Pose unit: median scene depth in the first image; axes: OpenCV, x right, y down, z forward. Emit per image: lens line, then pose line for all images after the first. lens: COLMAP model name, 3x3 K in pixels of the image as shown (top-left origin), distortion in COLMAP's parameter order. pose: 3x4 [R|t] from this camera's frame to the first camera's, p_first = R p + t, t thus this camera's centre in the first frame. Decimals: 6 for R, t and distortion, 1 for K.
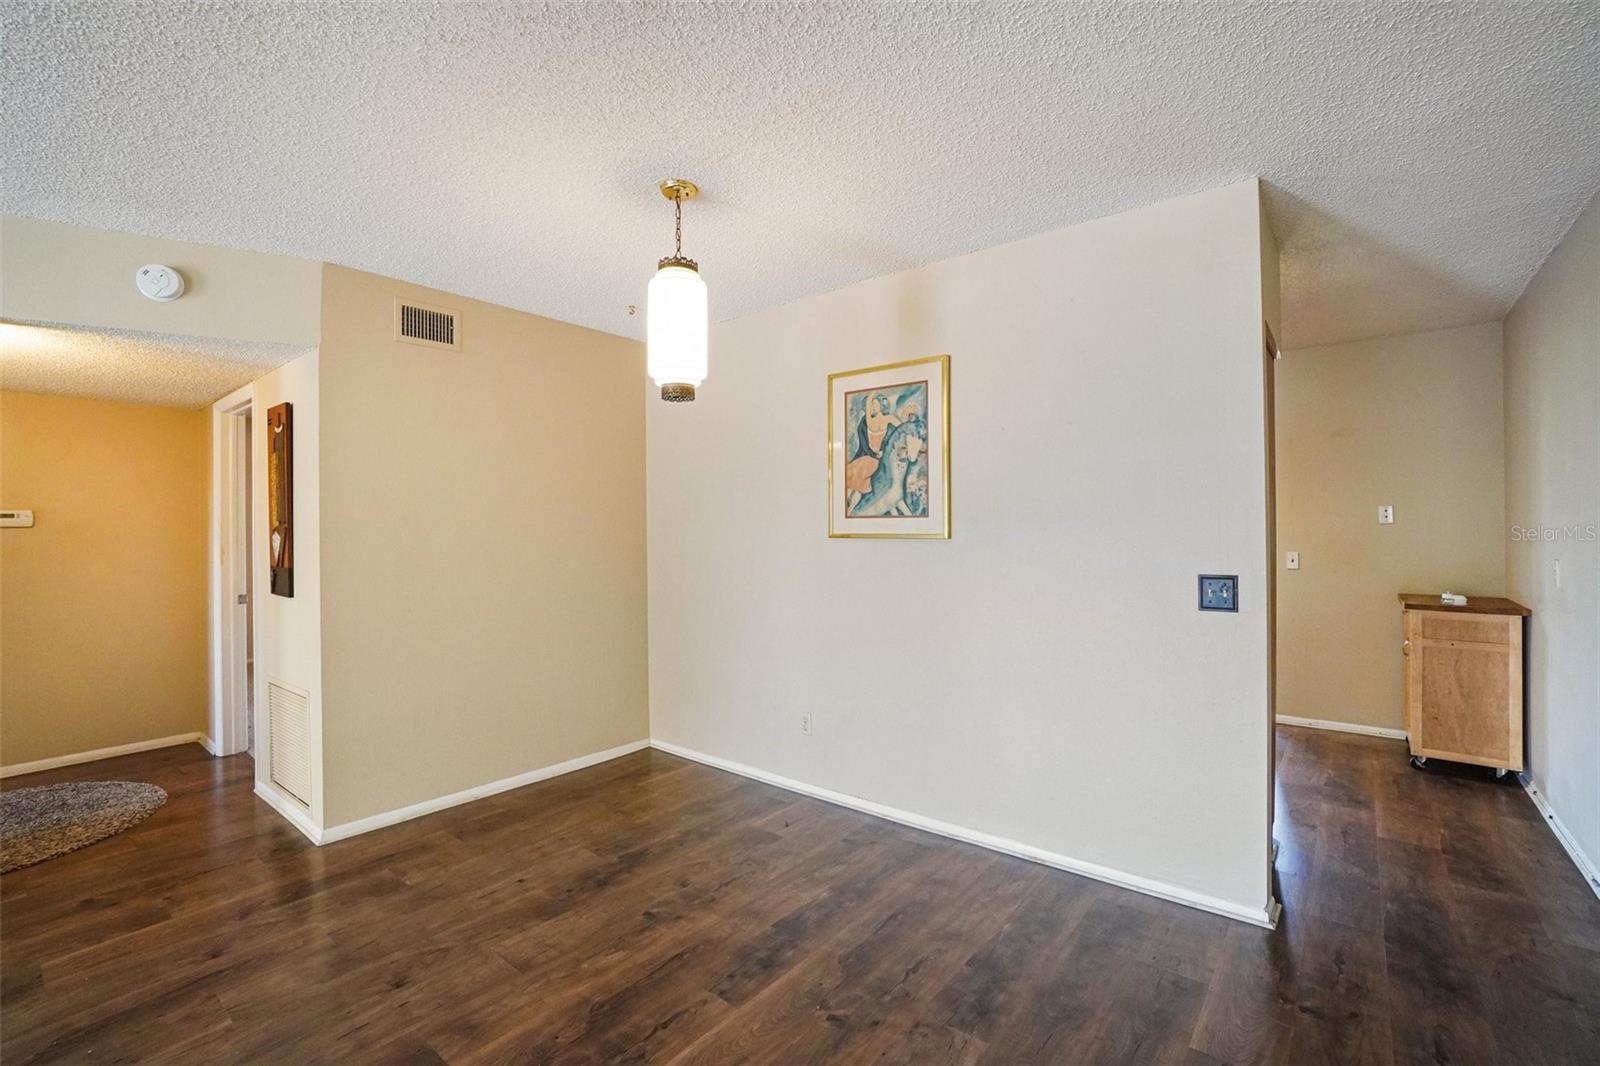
lens RADIAL K [[737.4, 0, 800.9], [0, 737.4, 520.1], [0, 0, 1]] dist [-0.033267, 0.016727]
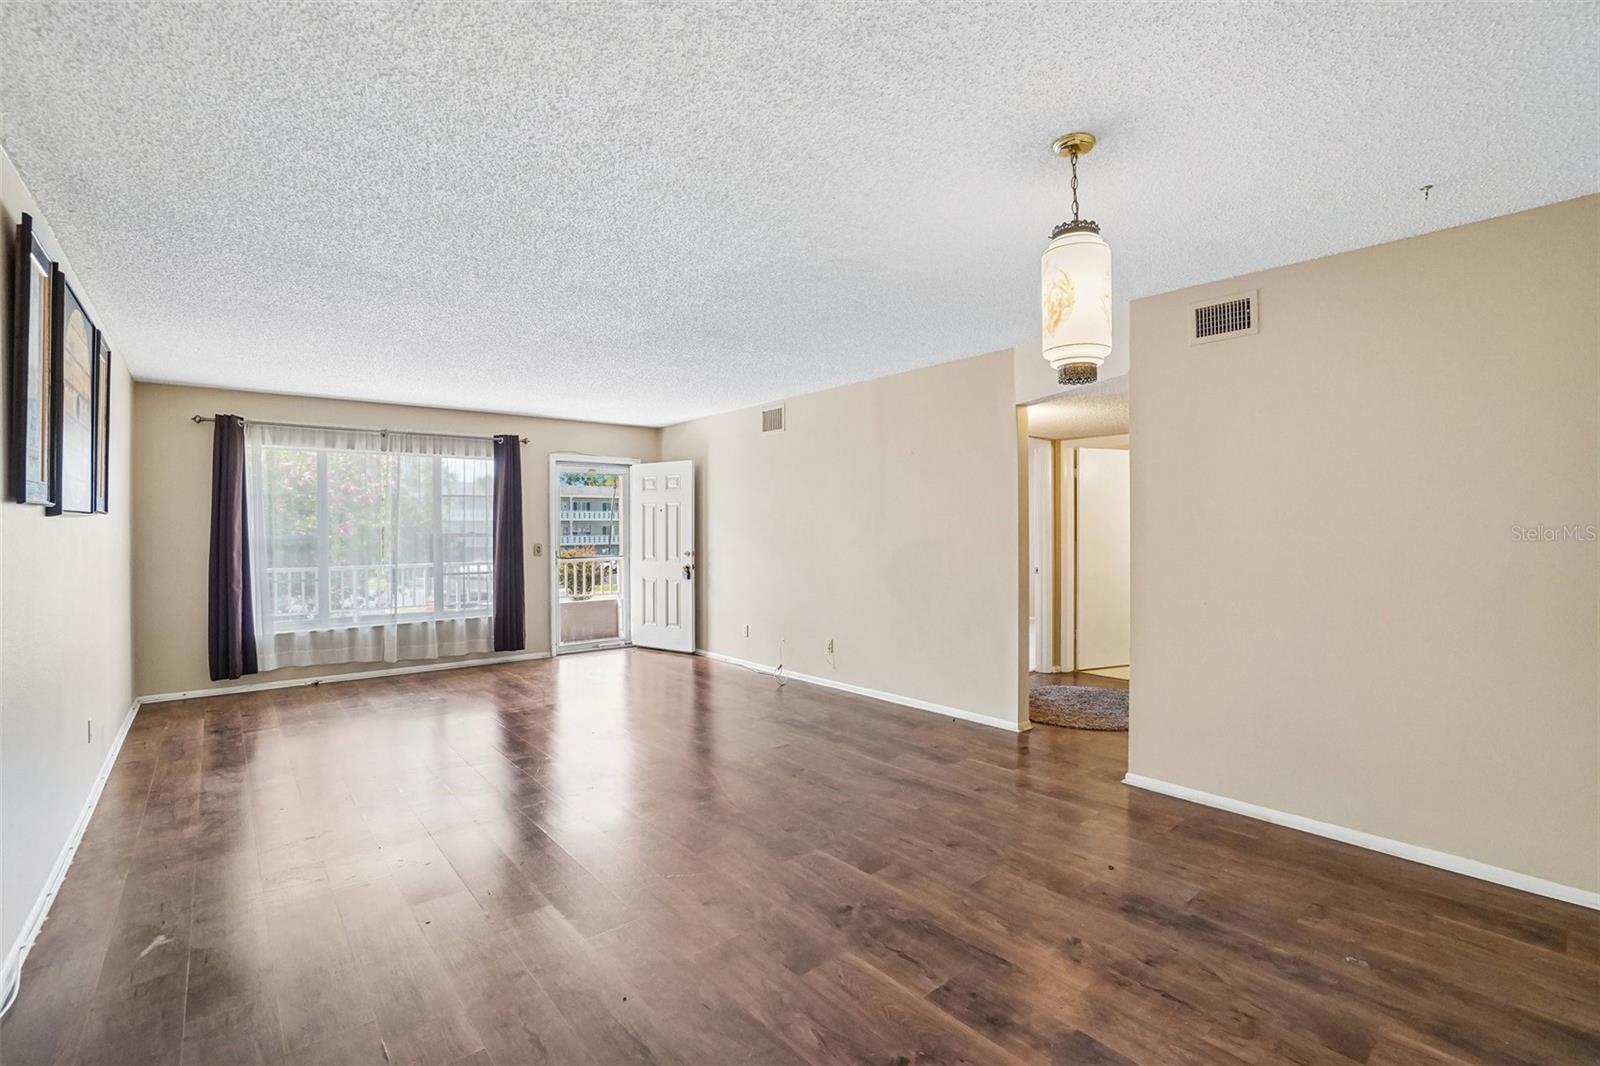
lens RADIAL K [[737.4, 0, 800.9], [0, 737.4, 520.1], [0, 0, 1]] dist [-0.033267, 0.016727]
pose [[-0.201838, -0.000696, -0.979419, 0.753052], [0.015323, 0.999875, -0.003868, 0.002597], [0.979299, -0.015789, -0.201802, 0.834231]]
